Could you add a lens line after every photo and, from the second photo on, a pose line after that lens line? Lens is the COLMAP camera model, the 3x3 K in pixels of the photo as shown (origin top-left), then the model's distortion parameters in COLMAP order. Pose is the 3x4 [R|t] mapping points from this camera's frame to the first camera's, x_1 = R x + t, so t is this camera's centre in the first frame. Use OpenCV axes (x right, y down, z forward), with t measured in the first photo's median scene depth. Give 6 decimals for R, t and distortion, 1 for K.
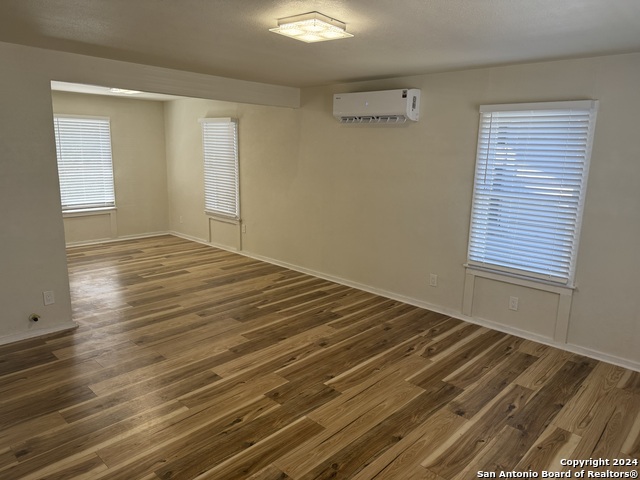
lens RADIAL K [[449.8, 0, 320.6], [0, 449.8, 240.6], [0, 0, 1]] dist [0.029043, -0.030290]
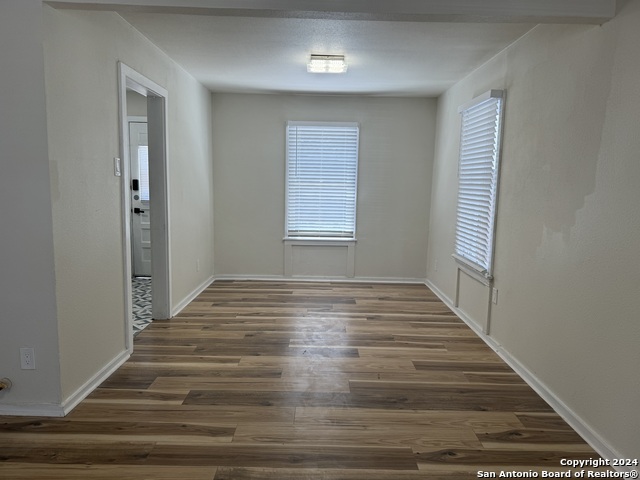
lens RADIAL K [[449.8, 0, 315.1], [0, 449.8, 237.8], [0, 0, 1]] dist [0.029043, -0.030290]
pose [[0.686839, 0.078151, -0.722596, 0.061902], [-0.149818, 0.988075, -0.035541, -0.042554], [0.711201, 0.132669, 0.690357, 0.472914]]
